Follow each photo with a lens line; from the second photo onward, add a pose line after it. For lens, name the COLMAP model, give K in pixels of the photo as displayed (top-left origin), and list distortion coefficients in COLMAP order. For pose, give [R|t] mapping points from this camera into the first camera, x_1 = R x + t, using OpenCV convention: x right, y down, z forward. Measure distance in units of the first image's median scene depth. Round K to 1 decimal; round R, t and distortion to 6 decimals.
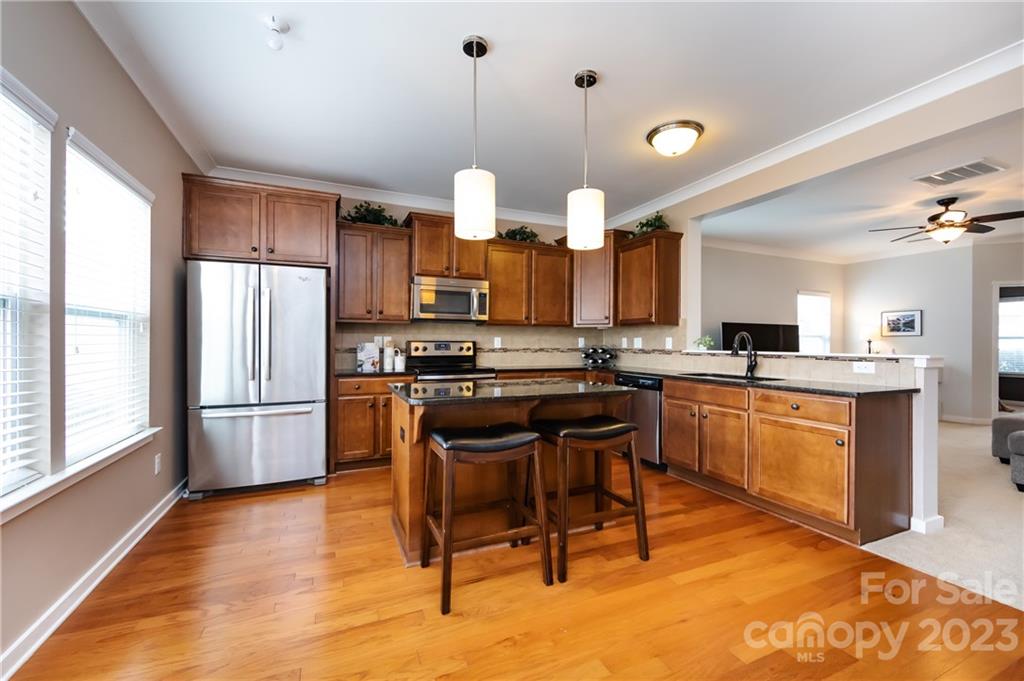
lens RADIAL K [[398.3, 0, 505.1], [0, 398.3, 347.5], [0, 0, 1]] dist [-0.002130, -0.001216]
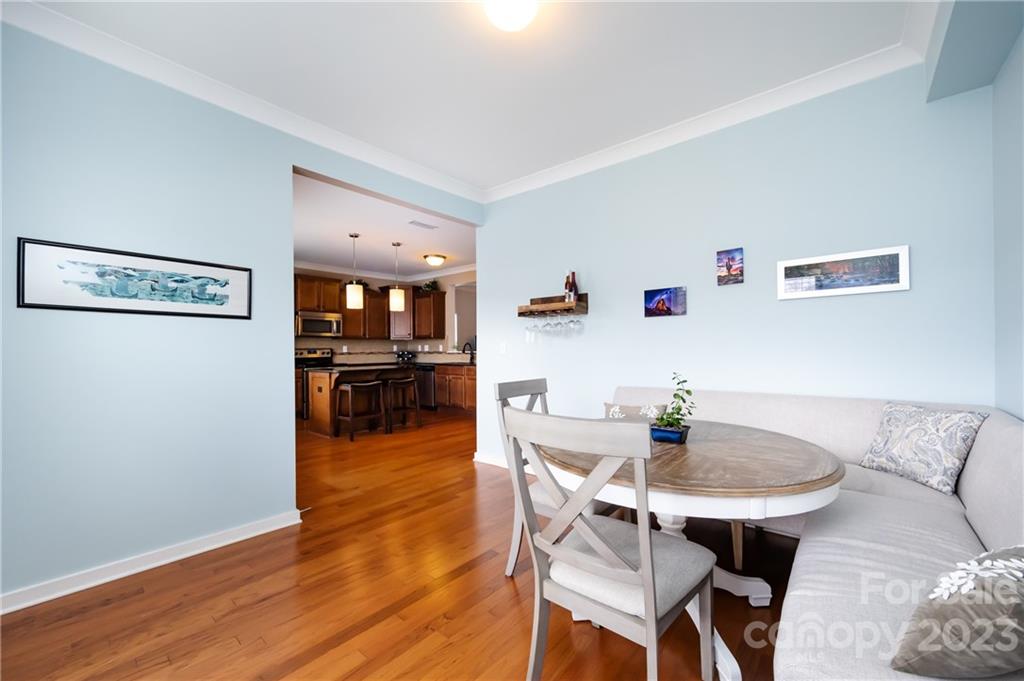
lens RADIAL K [[398.3, 0, 492.2], [0, 398.3, 347.1], [0, 0, 1]] dist [-0.002130, -0.001216]
pose [[0.907868, -0.012684, 0.419063, -0.182716], [0.017386, 0.999821, -0.007402, 0.003210], [-0.418894, 0.014006, 0.907927, -0.906195]]
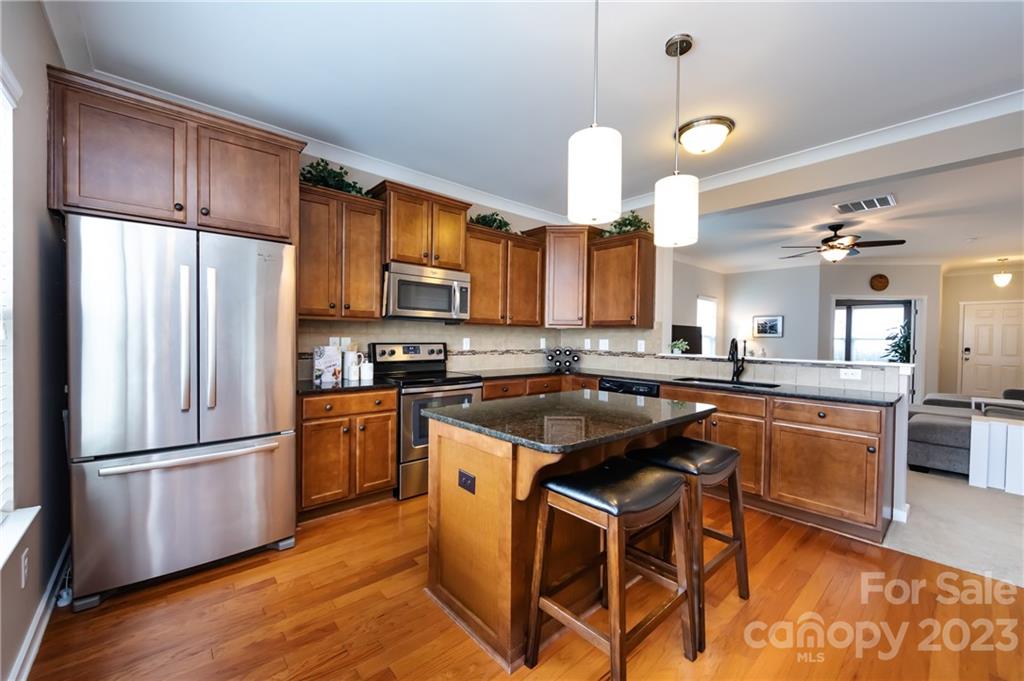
lens RADIAL K [[398.3, 0, 490.1], [0, 398.3, 347.4], [0, 0, 1]] dist [-0.002130, -0.001216]
pose [[0.957782, 0.002384, 0.287487, -0.255057], [-0.008168, 0.999788, 0.018923, -0.025284], [-0.287381, -0.020472, 0.957598, 0.173185]]
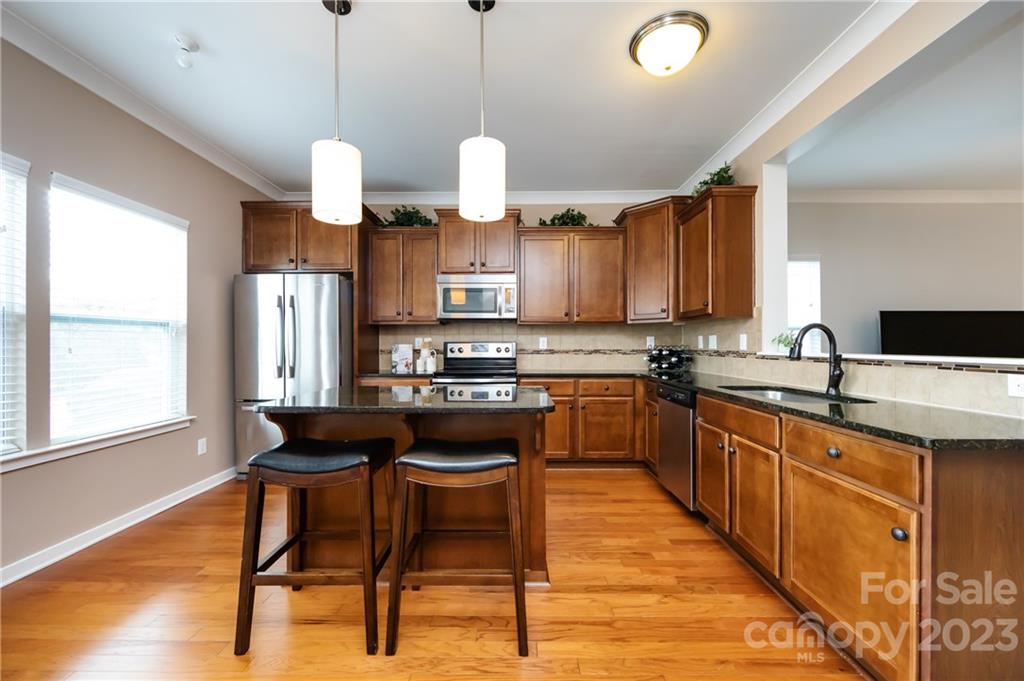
lens RADIAL K [[398.3, 0, 518.3], [0, 398.3, 345.3], [0, 0, 1]] dist [-0.002130, -0.001216]
pose [[0.921049, -0.004472, -0.389420, 0.326524], [0.000520, 0.999947, -0.010253, 0.001858], [0.389446, 0.009241, 0.921003, 0.187644]]
